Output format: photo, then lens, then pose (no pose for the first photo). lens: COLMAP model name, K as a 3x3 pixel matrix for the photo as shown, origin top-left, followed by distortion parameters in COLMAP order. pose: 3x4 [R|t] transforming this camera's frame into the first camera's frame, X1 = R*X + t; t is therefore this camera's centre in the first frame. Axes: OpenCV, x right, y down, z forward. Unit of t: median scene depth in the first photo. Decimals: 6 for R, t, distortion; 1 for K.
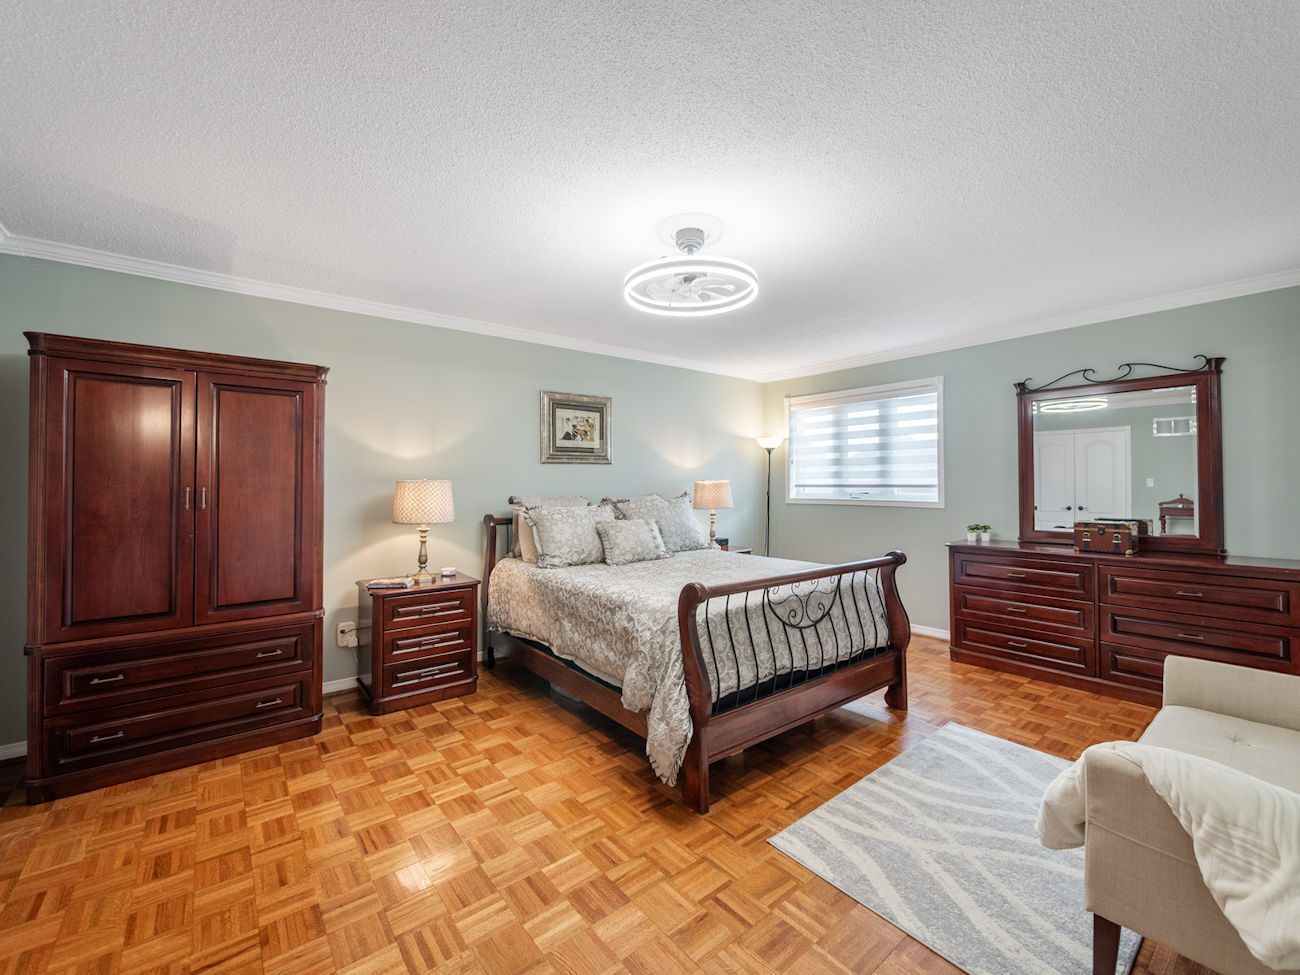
lens RADIAL K [[548.3, 0, 652.2], [0, 548.3, 482.3], [0, 0, 1]] dist [-0.007400, 0.000631]
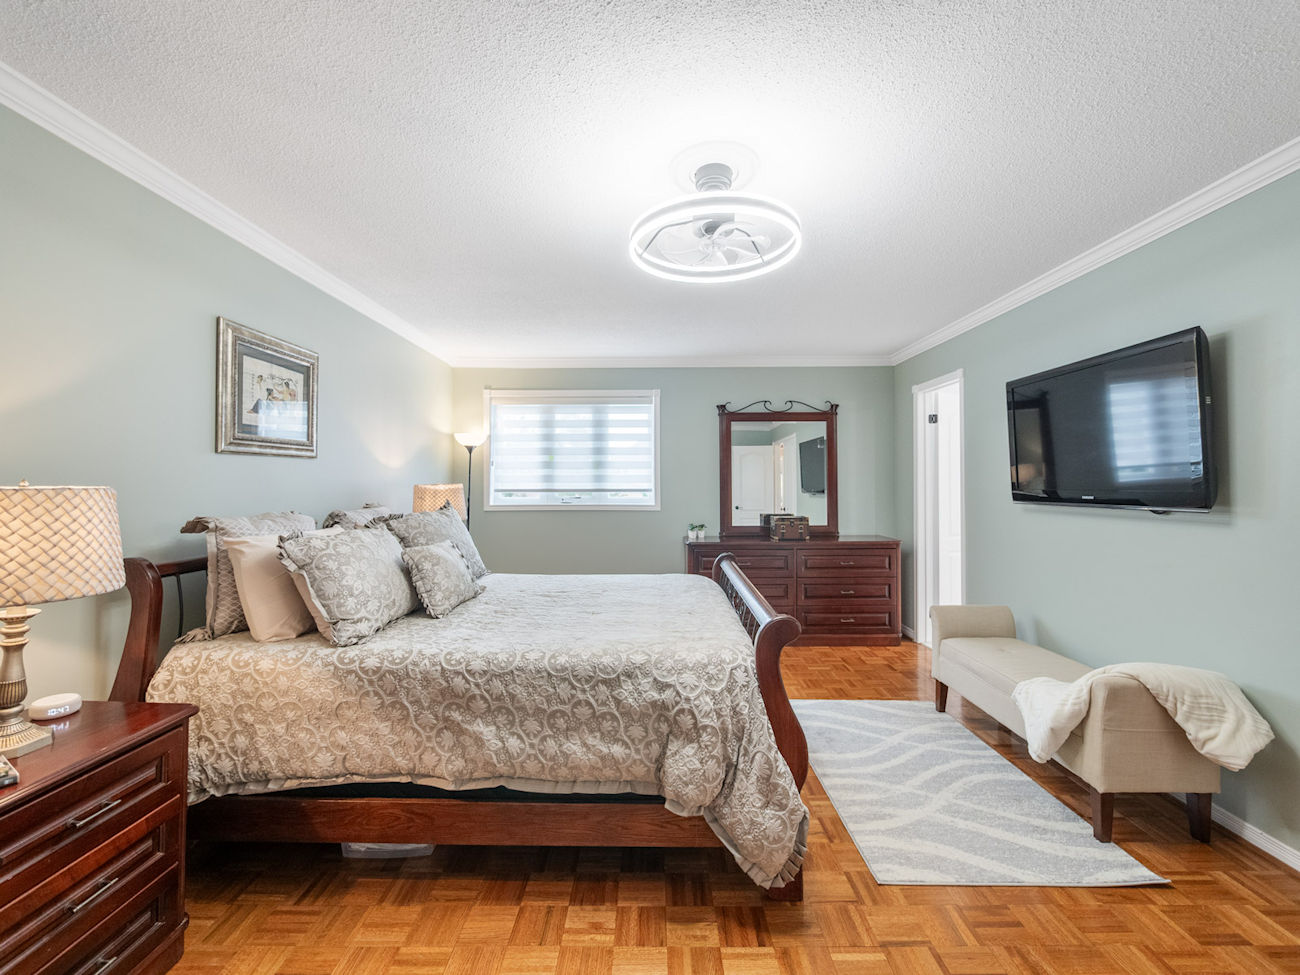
lens RADIAL K [[548.3, 0, 652.2], [0, 548.3, 482.3], [0, 0, 1]] dist [-0.007400, 0.000631]
pose [[0.633168, 0.005174, 0.773997, -0.438881], [-0.001461, 0.999984, -0.005490, -0.004342], [-0.774013, 0.002346, 0.633166, 0.425089]]
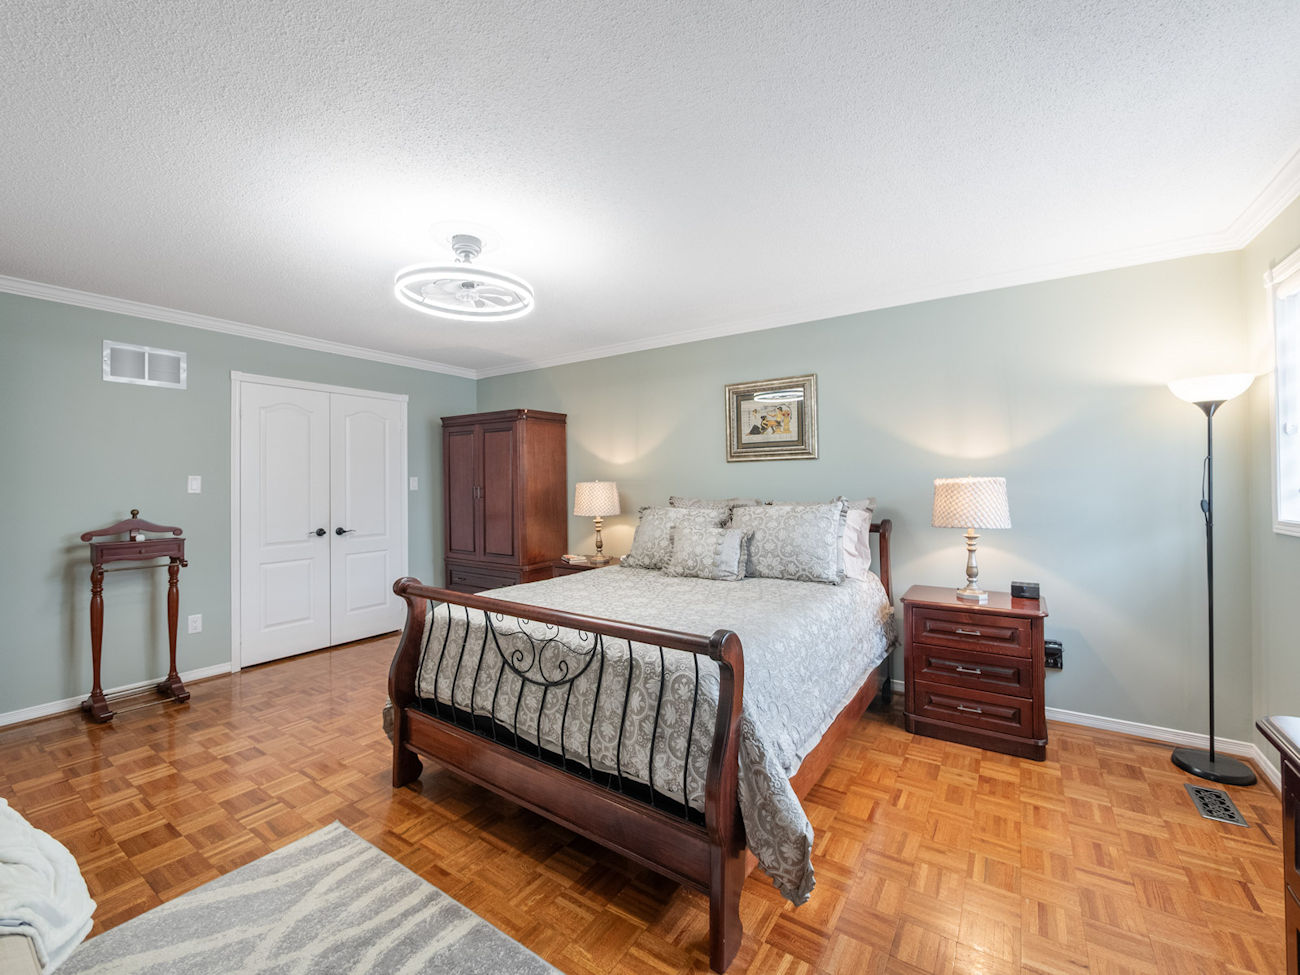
lens RADIAL K [[548.3, 0, 652.2], [0, 548.3, 482.3], [0, 0, 1]] dist [-0.007400, 0.000631]
pose [[0.287734, -0.000038, -0.957710, 0.842615], [0.007019, 0.999973, 0.002069, -0.004216], [0.957685, -0.007318, 0.287726, 0.767857]]
